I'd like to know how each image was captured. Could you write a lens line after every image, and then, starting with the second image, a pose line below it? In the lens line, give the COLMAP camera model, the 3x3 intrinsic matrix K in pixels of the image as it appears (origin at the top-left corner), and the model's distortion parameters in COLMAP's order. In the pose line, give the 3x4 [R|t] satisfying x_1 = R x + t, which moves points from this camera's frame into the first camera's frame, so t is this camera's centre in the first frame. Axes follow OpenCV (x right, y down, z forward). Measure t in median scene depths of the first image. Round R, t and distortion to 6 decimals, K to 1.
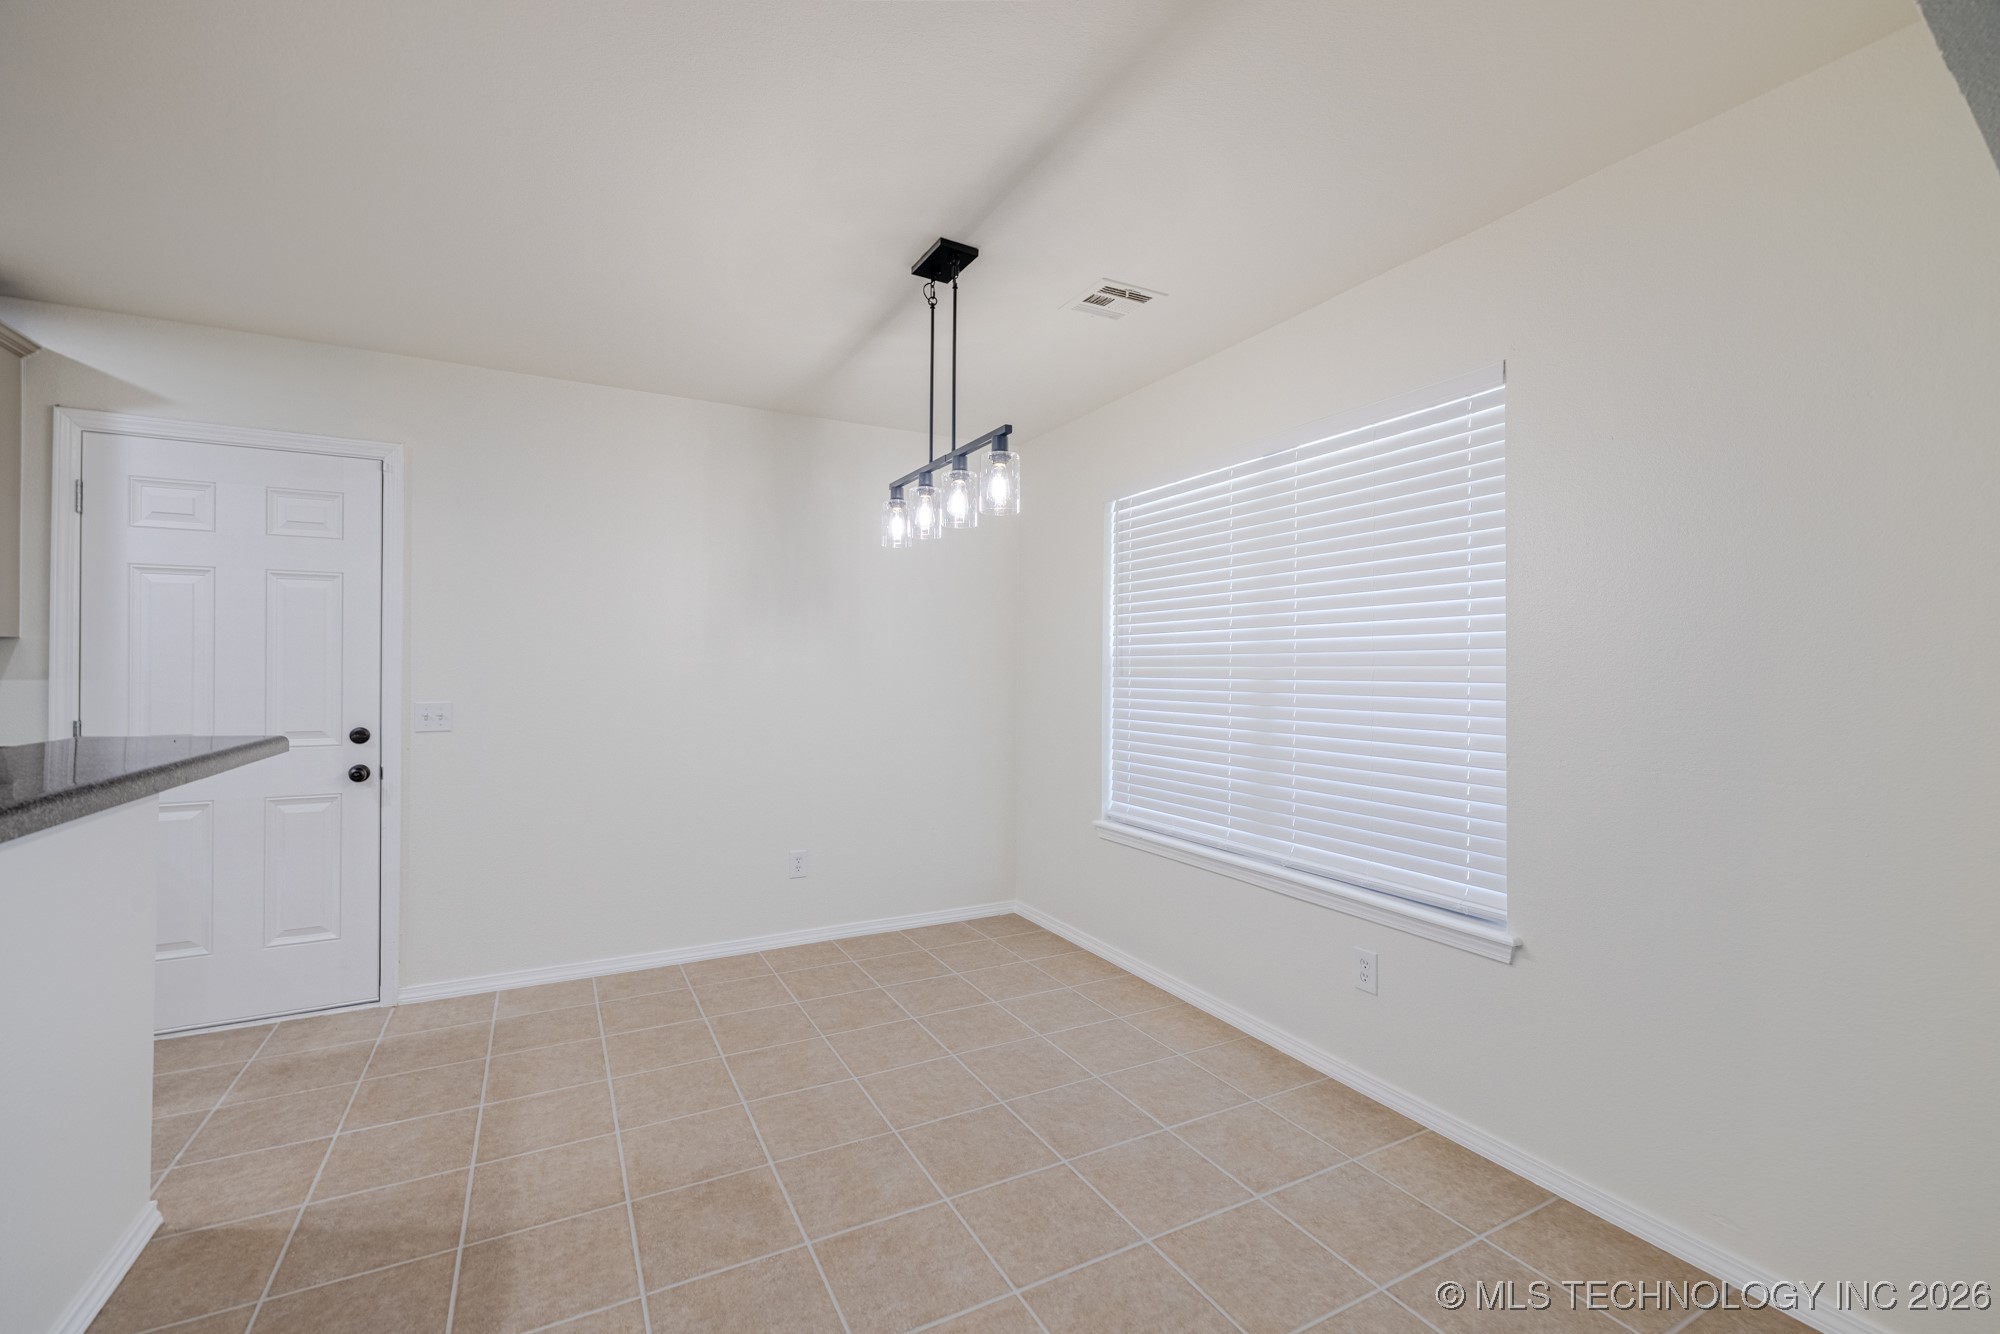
lens RADIAL K [[836.0, 0, 989.1], [0, 836.0, 668.0], [0, 0, 1]] dist [0.001352, -0.000012]
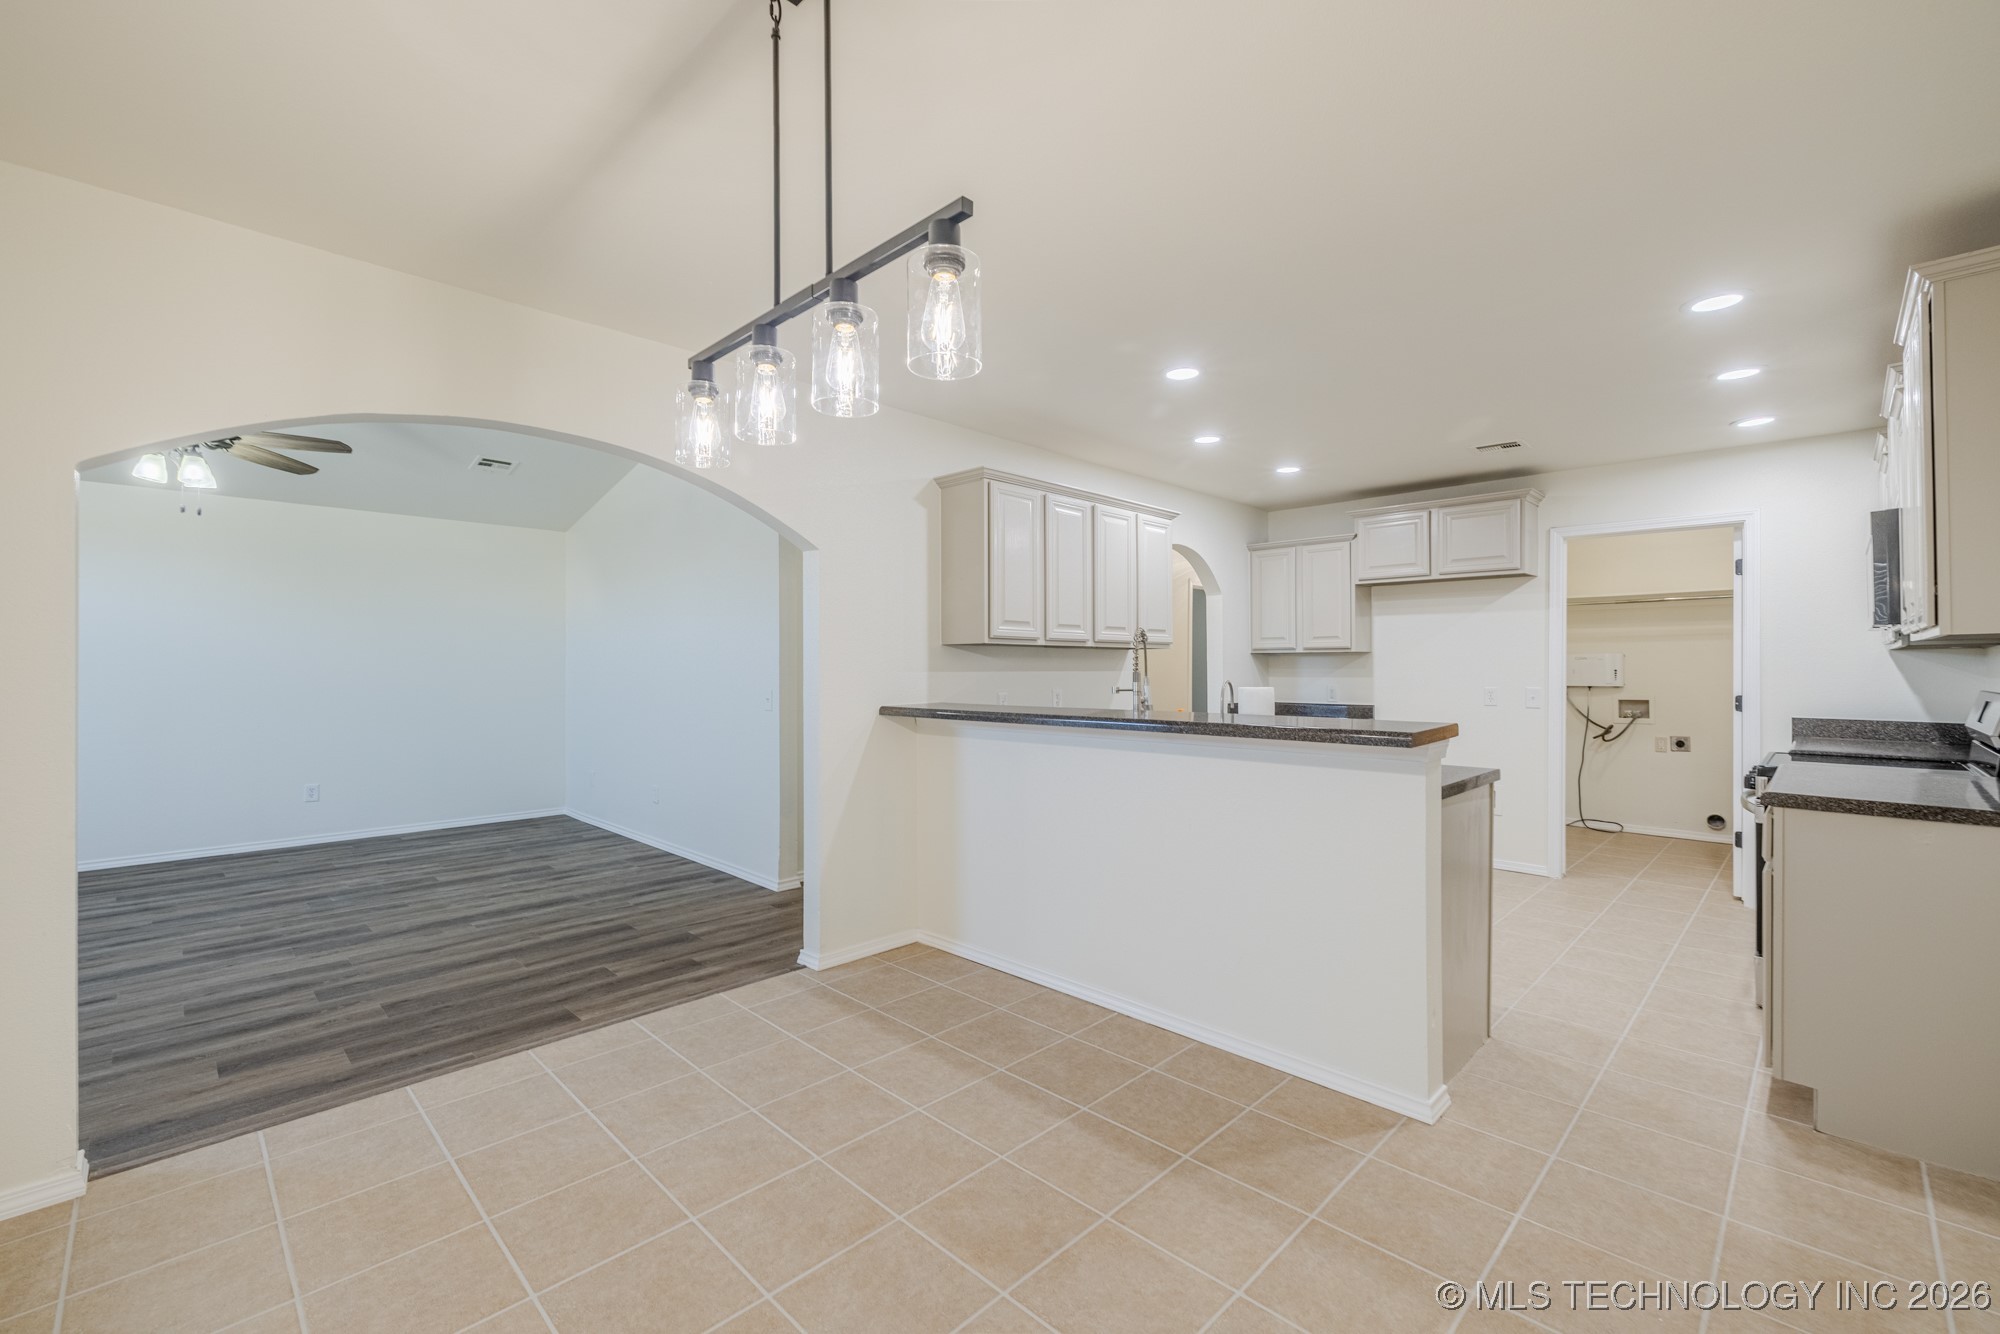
lens RADIAL K [[837.5, 0, 995.3], [0, 837.5, 669.0], [0, 0, 1]] dist [-0.000199, -0.000084]
pose [[-0.955313, -0.003929, -0.295569, -0.012425], [-0.002442, 0.999982, -0.005398, 0.004875], [0.295585, -0.004435, -0.955306, 1.346694]]
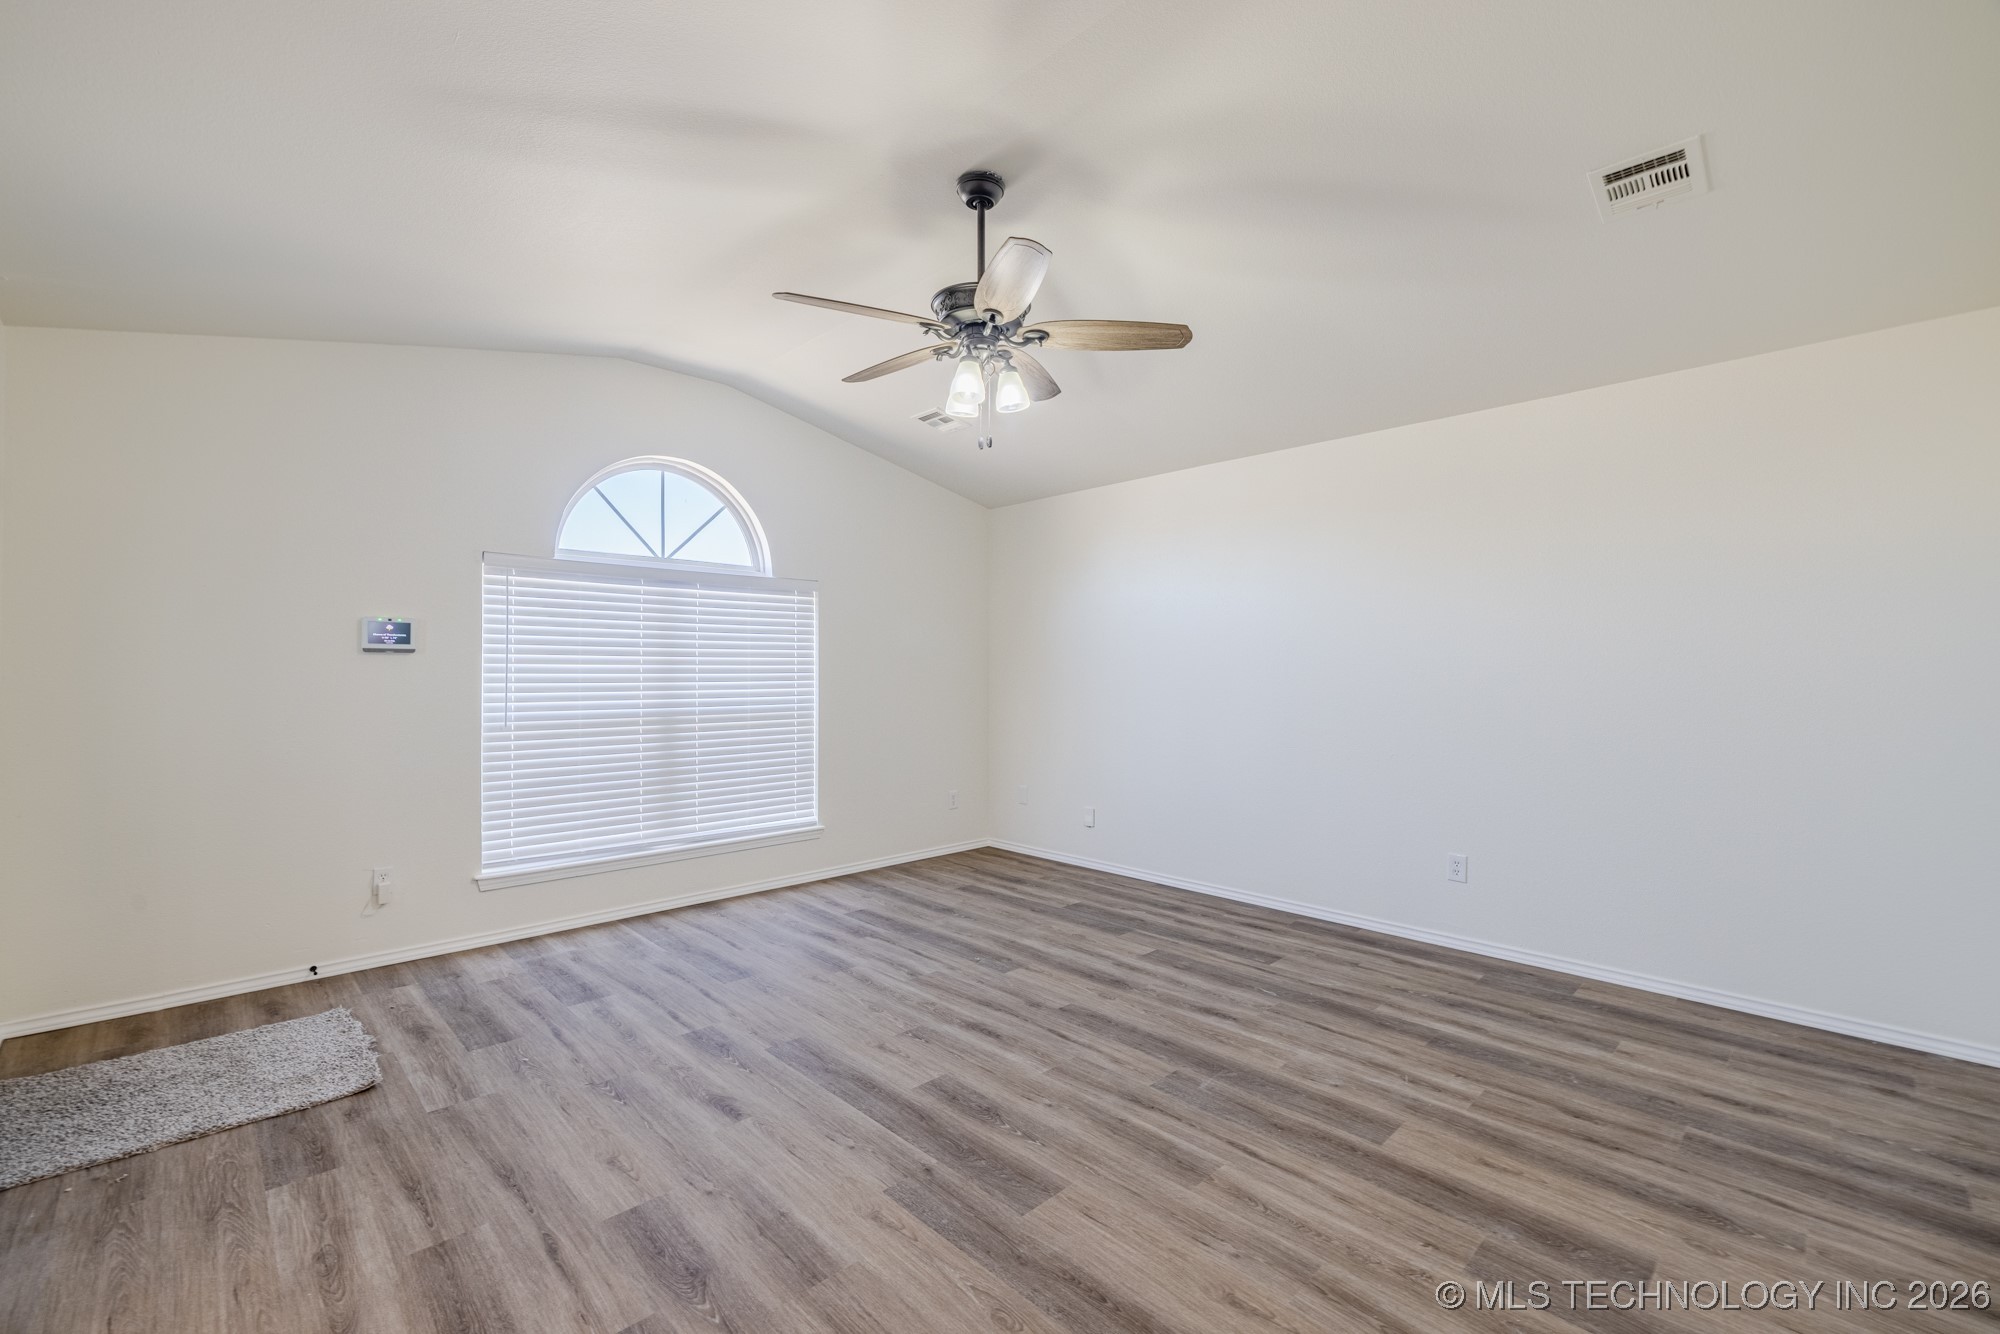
lens RADIAL K [[839.8, 0, 994.1], [0, 839.8, 681.4], [0, 0, 1]] dist [0.001819, 0.000415]
pose [[-0.273759, -0.017672, 0.961636, -0.074594], [-0.007515, 0.999840, 0.016234, -0.003651], [-0.961769, -0.002783, -0.273848, -0.148706]]
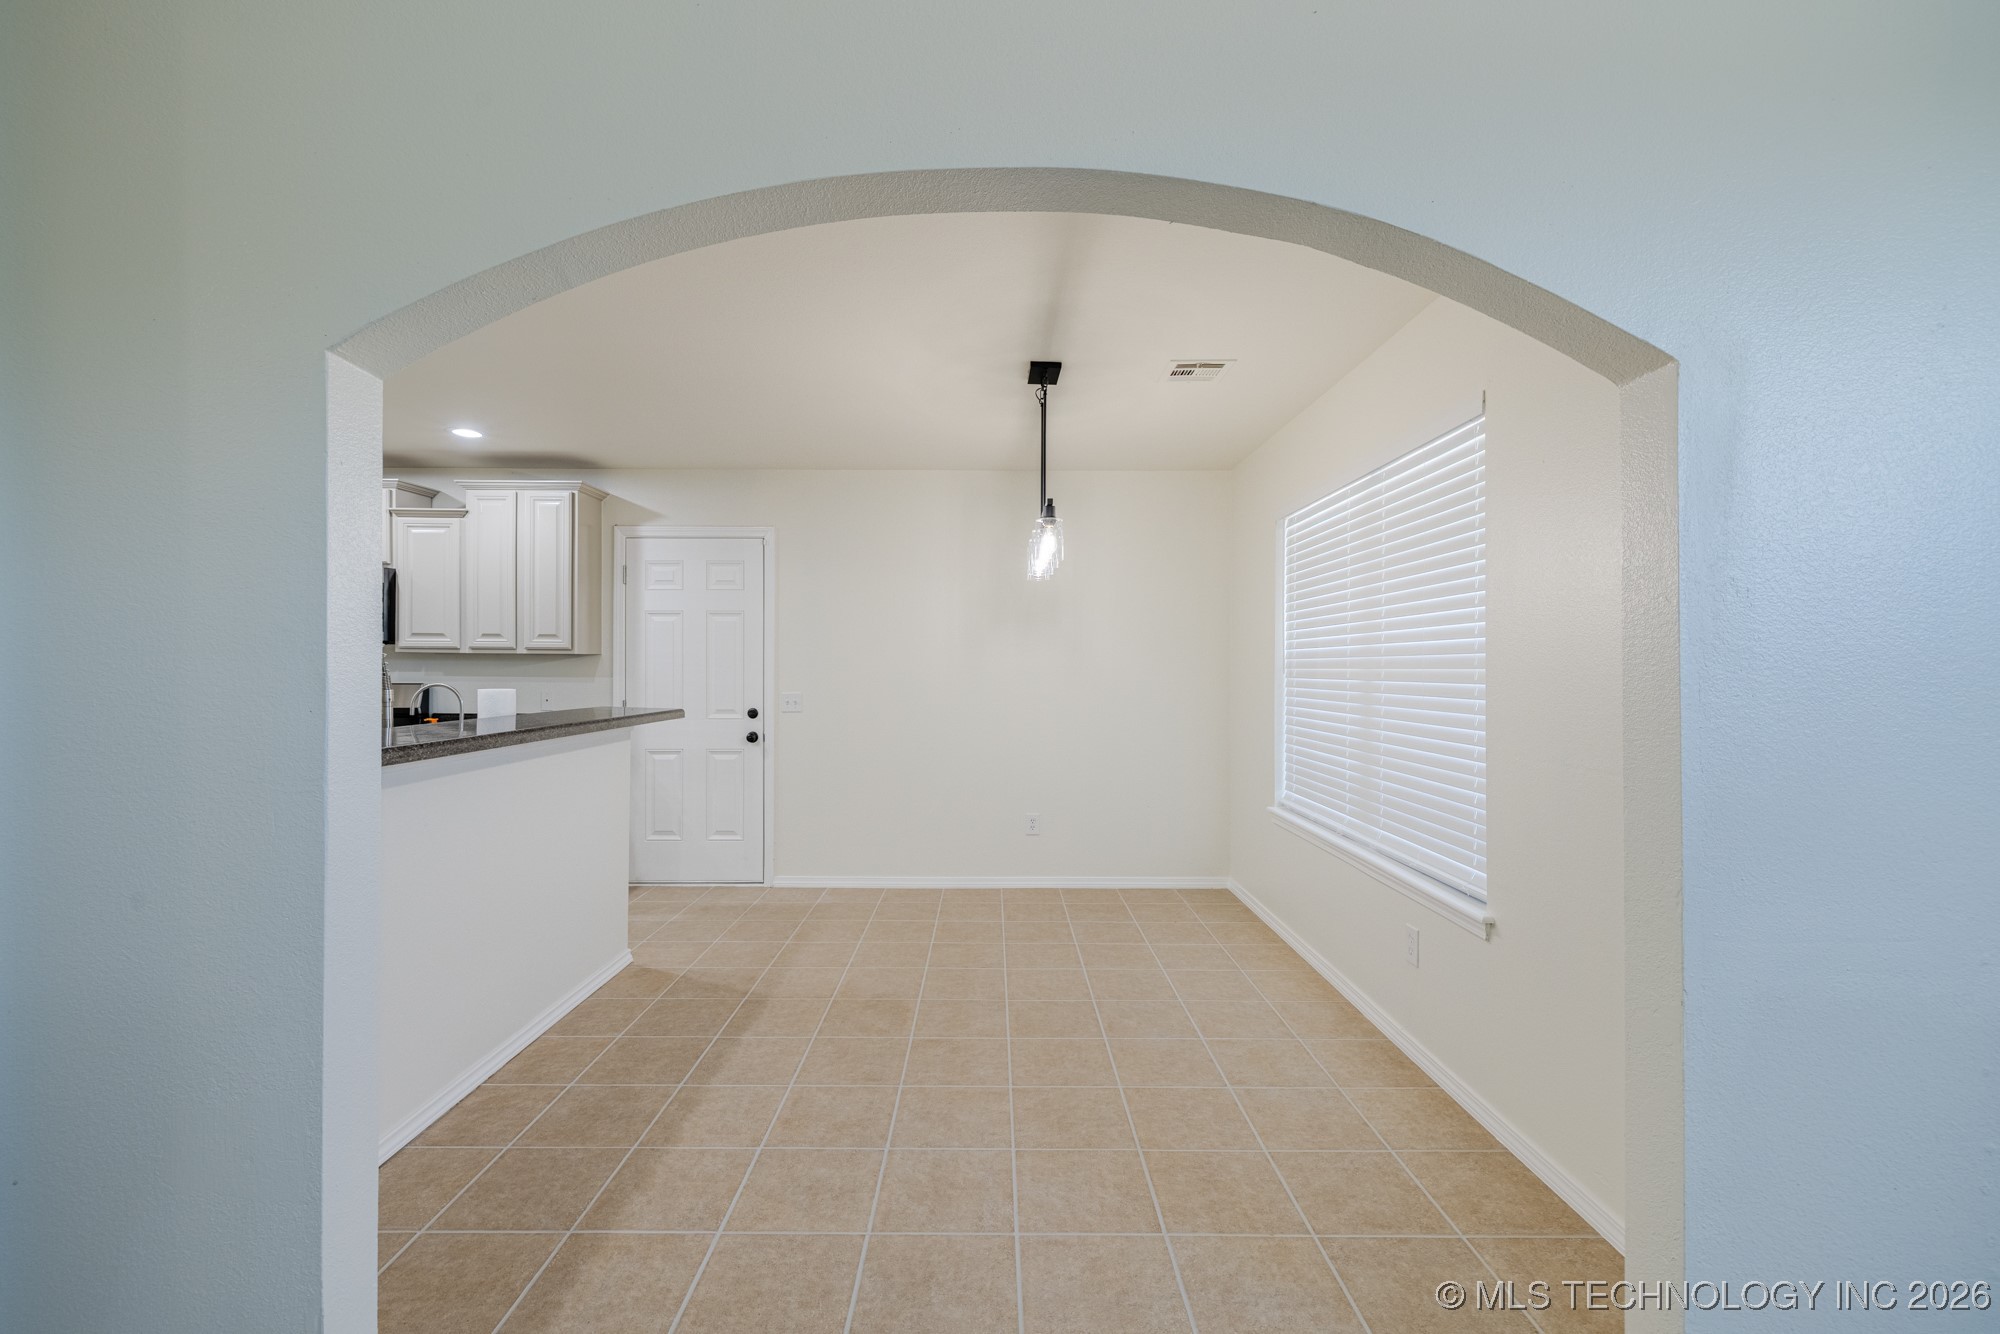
lens RADIAL K [[837.5, 0, 995.3], [0, 837.5, 669.0], [0, 0, 1]] dist [-0.000199, -0.000084]
pose [[0.885673, -0.001550, -0.464306, 0.432661], [0.002512, 0.999996, 0.001453, -0.004489], [0.464302, -0.002453, 0.885674, -0.210483]]
